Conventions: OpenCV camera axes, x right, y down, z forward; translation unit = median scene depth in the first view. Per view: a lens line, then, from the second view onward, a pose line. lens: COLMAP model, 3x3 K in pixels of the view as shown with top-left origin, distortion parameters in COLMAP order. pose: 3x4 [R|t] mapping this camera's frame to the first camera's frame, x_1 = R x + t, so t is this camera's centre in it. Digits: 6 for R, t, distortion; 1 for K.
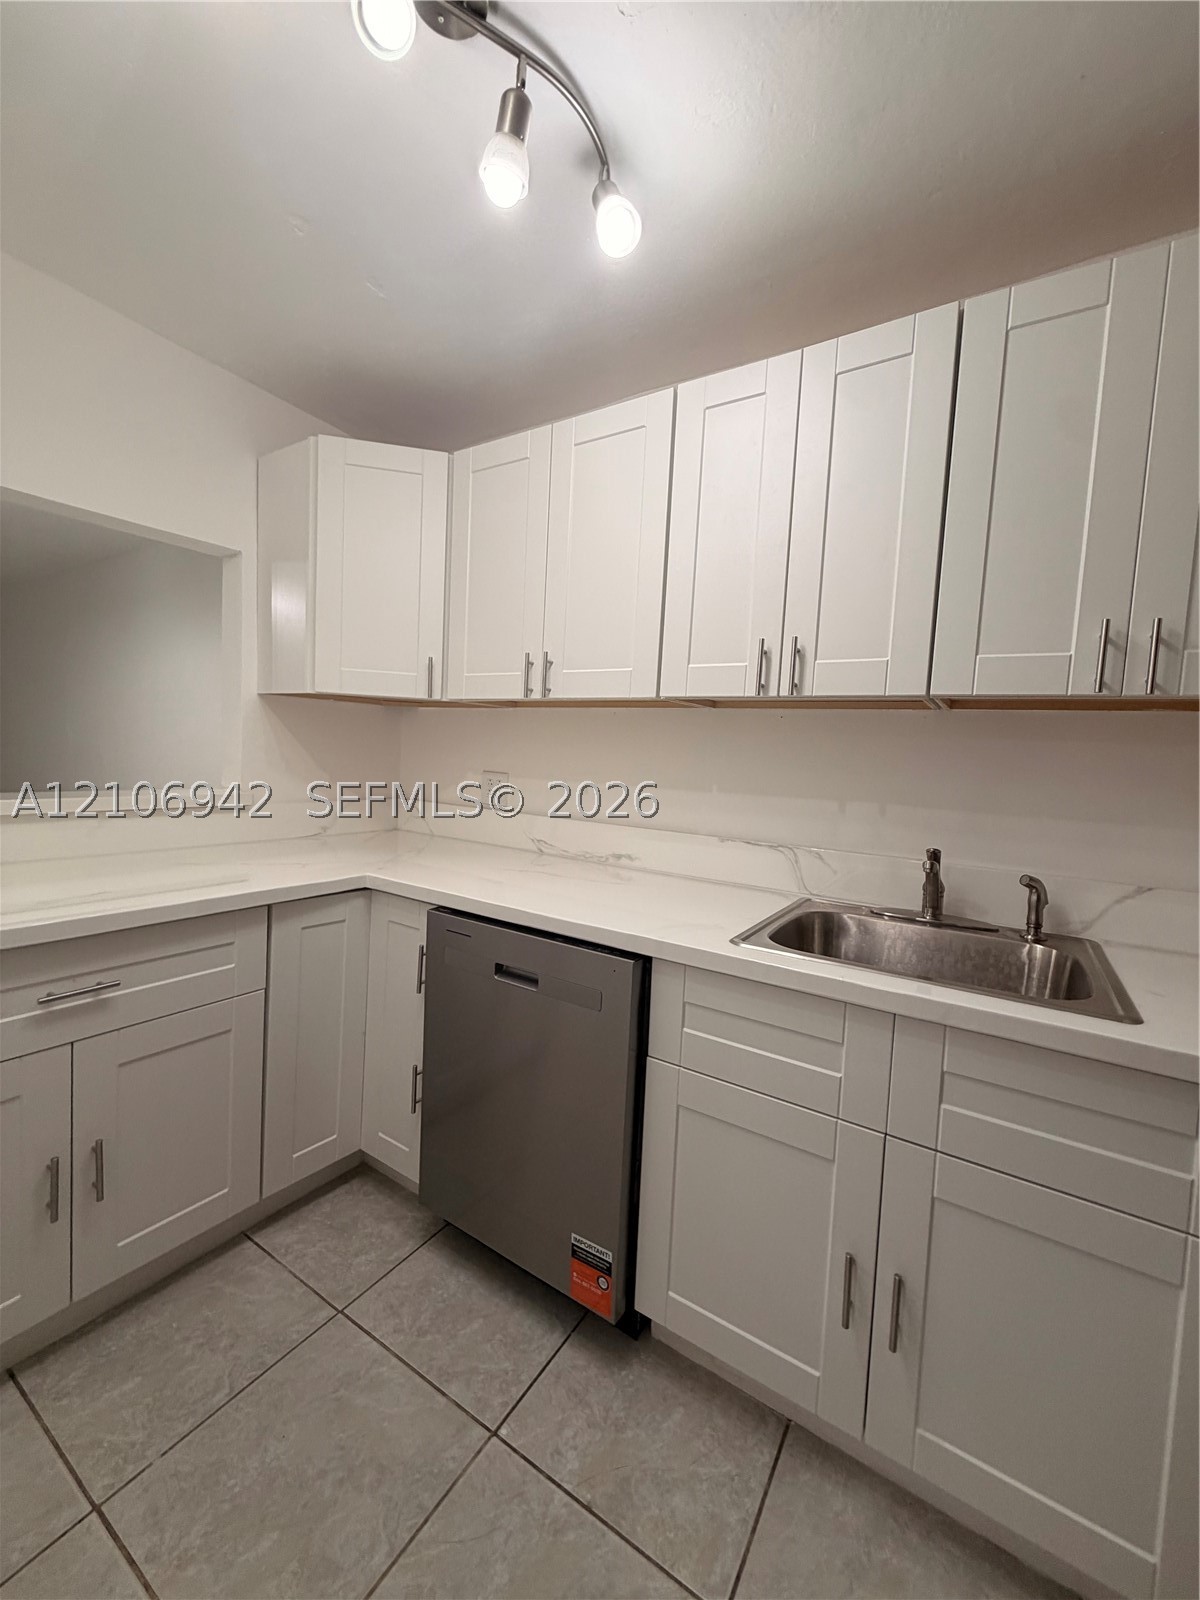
lens RADIAL K [[639.2, 0, 598.5], [0, 639.2, 796.5], [0, 0, 1]] dist [-0.001295, -0.000047]
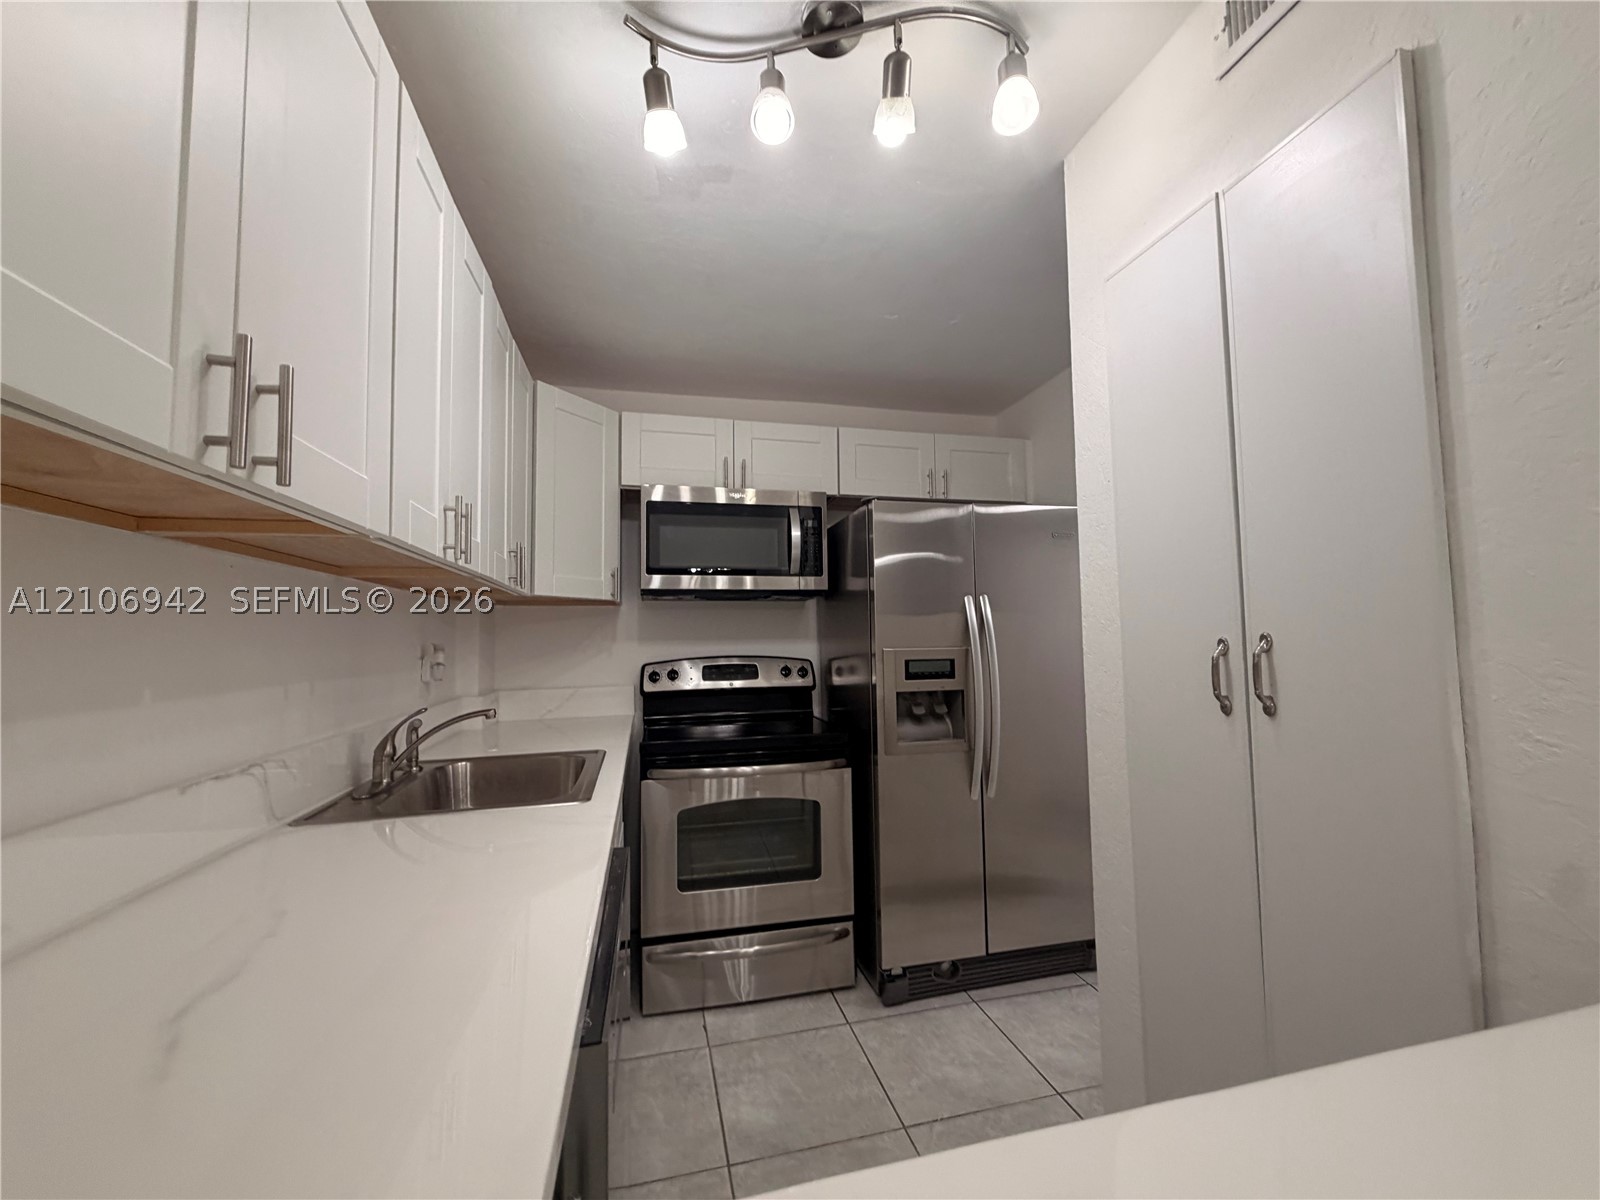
lens RADIAL K [[639.2, 0, 800.0], [0, 639.2, 600.0], [0, 0, 1]] dist [-0.001295, -0.000047]
pose [[-0.723161, 0.003177, 0.690672, -0.607779], [0.025259, 0.999442, 0.021849, -0.098355], [-0.690218, 0.033246, -0.722838, 1.152306]]
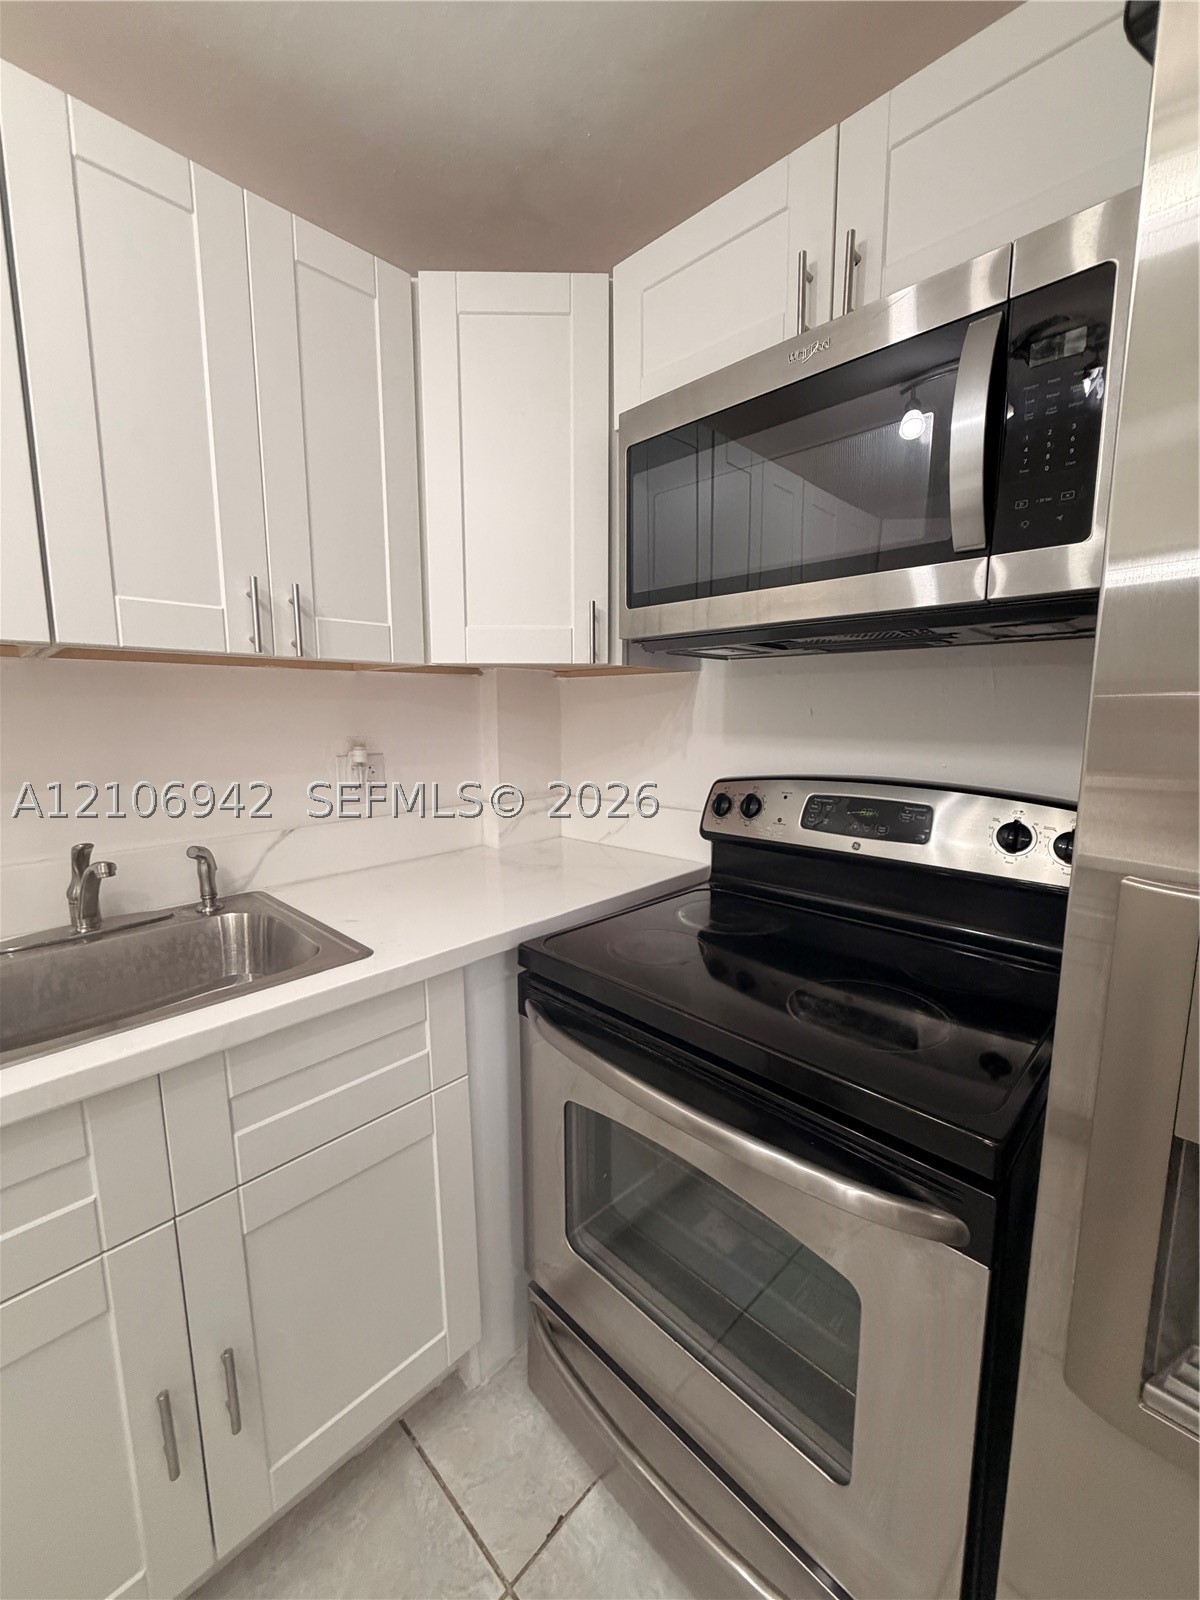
lens RADIAL K [[639.2, 0, 598.5], [0, 639.2, 796.5], [0, 0, 1]] dist [-0.001295, -0.000047]
pose [[0.200842, -0.184879, 0.962020, -0.069894], [0.079848, 0.981852, 0.172020, -0.049759], [-0.976364, 0.042267, 0.211959, 0.198141]]
